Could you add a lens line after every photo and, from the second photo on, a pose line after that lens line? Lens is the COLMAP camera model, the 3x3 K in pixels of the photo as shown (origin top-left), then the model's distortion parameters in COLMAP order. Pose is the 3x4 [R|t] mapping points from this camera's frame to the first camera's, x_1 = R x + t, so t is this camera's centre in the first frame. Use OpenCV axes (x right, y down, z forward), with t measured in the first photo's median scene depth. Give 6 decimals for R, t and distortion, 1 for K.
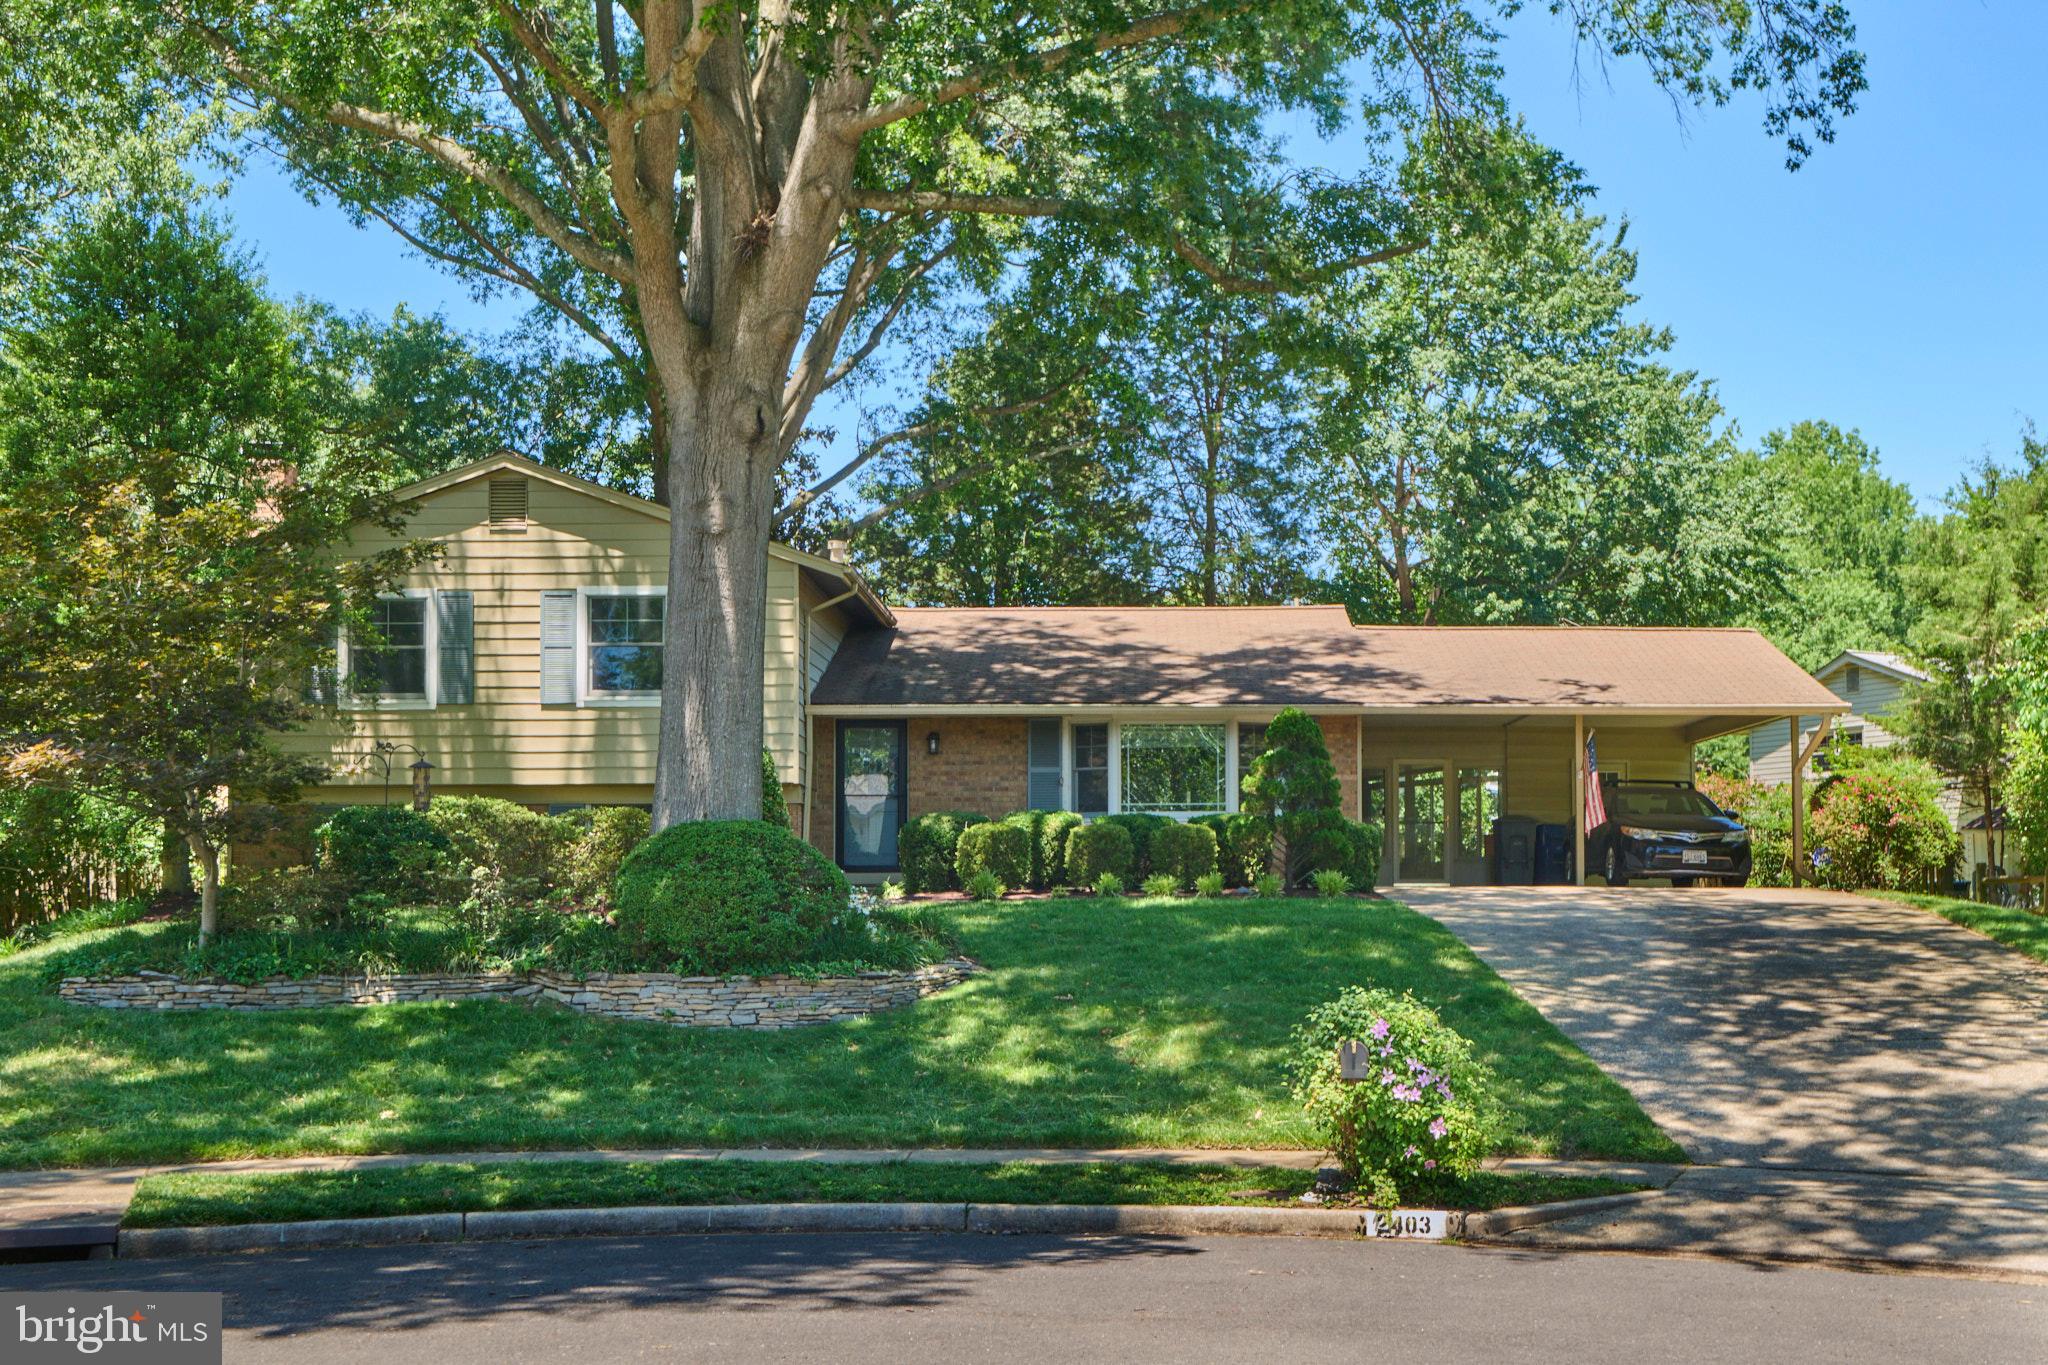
lens RADIAL K [[2125.9, 0, 1024.0], [0, 2125.9, 682.5], [0, 0, 1]] dist [-0.060250, 0.004444]
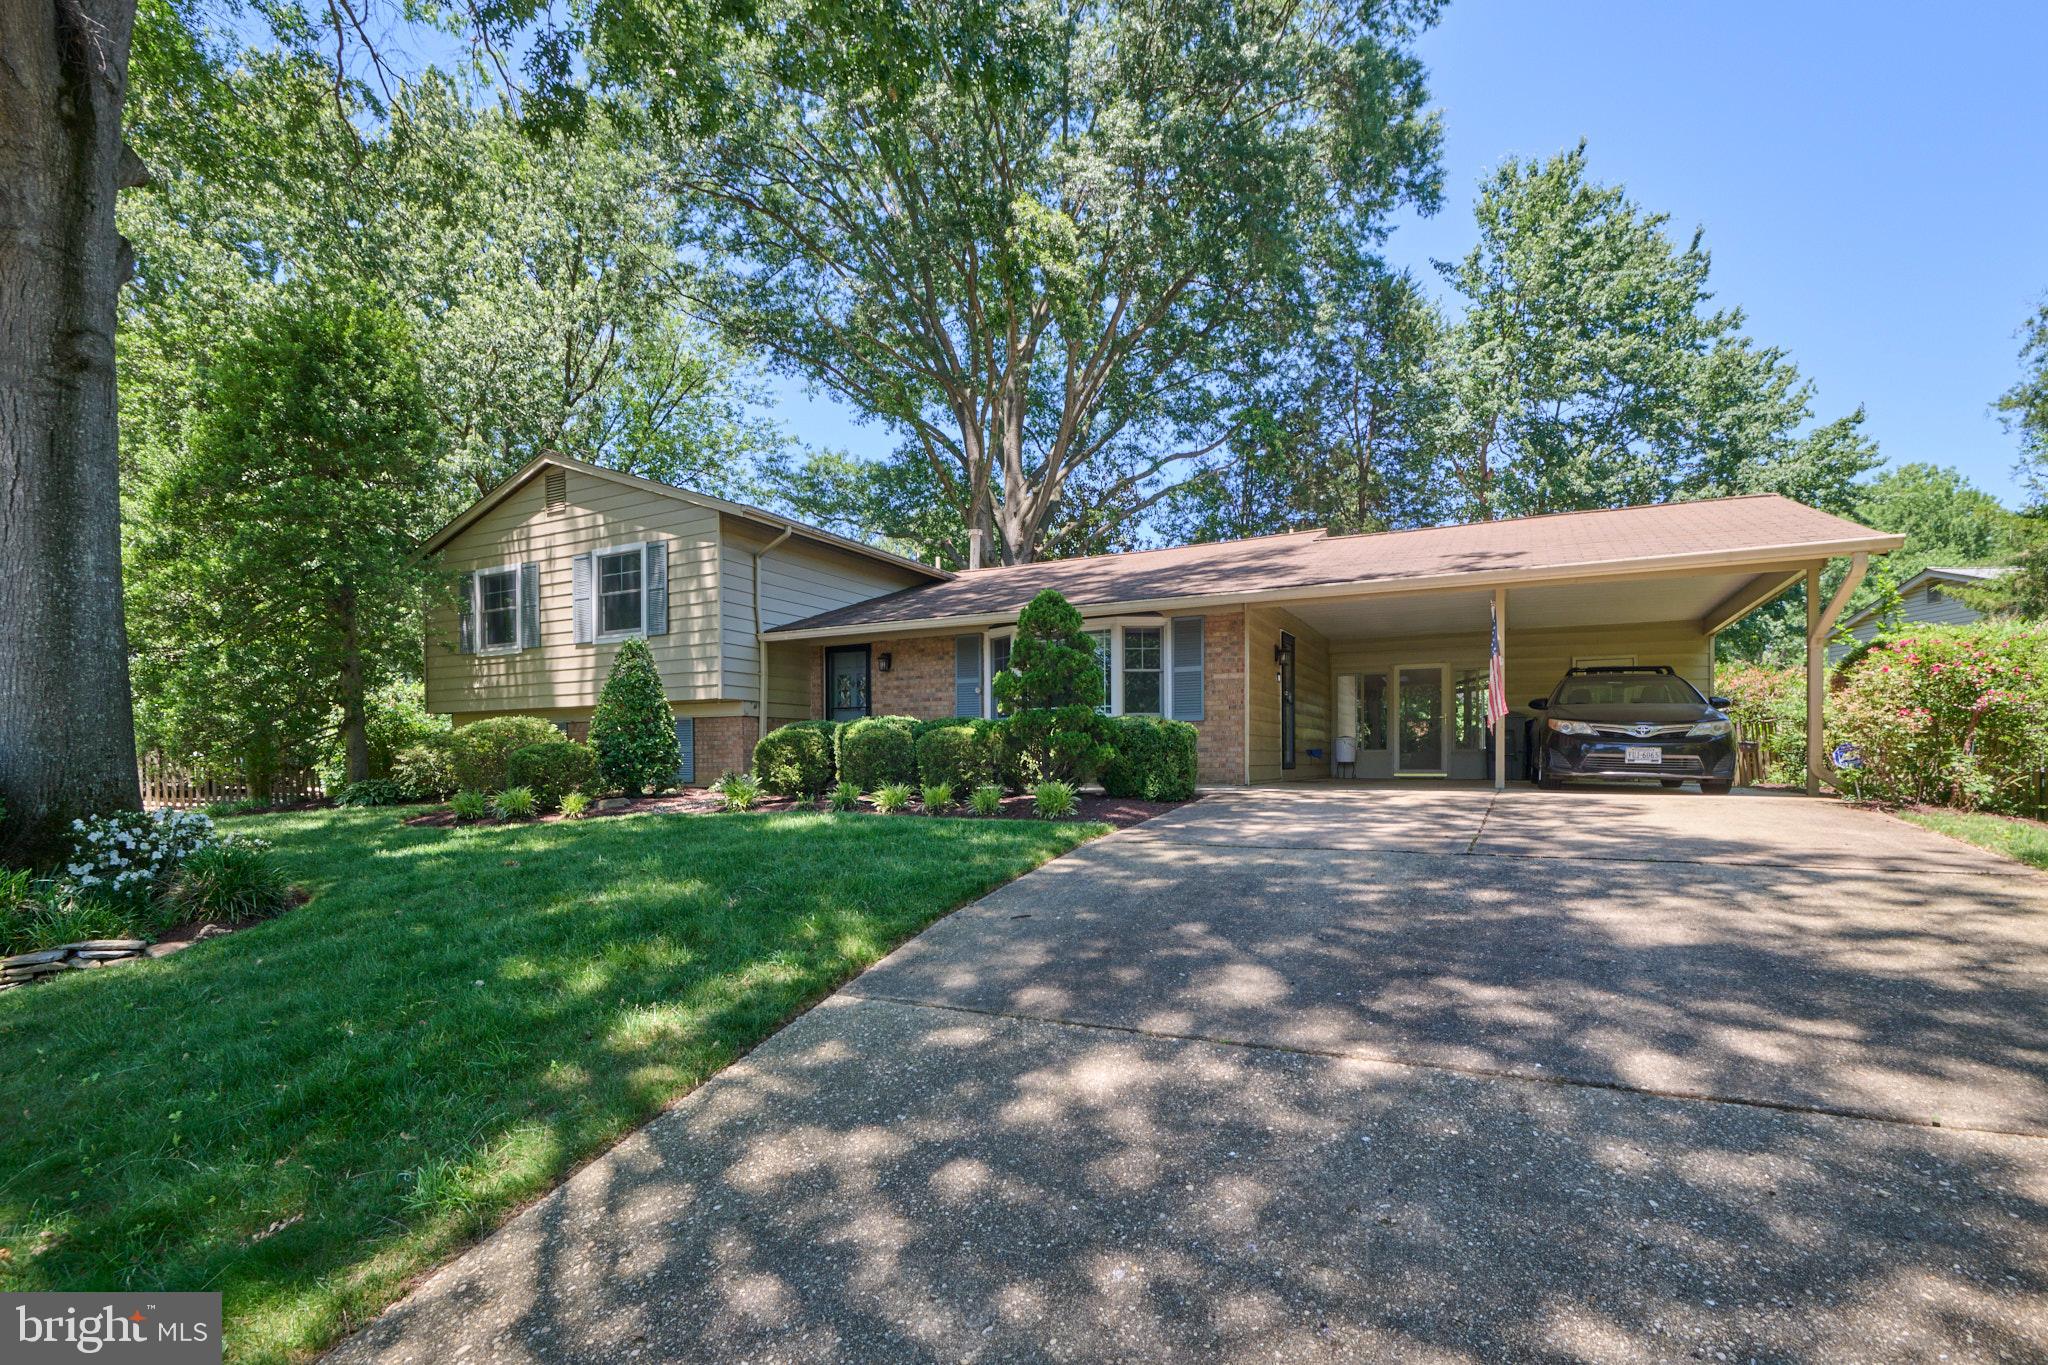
lens RADIAL K [[910.0, 0, 1022.4], [0, 910.0, 746.0], [0, 0, 1]] dist [-0.011530, -0.000393]
pose [[0.911472, -0.012314, -0.411178, 0.246221], [0.046959, 0.996132, 0.074263, 0.043164], [0.408673, -0.086997, 0.908525, 0.600354]]
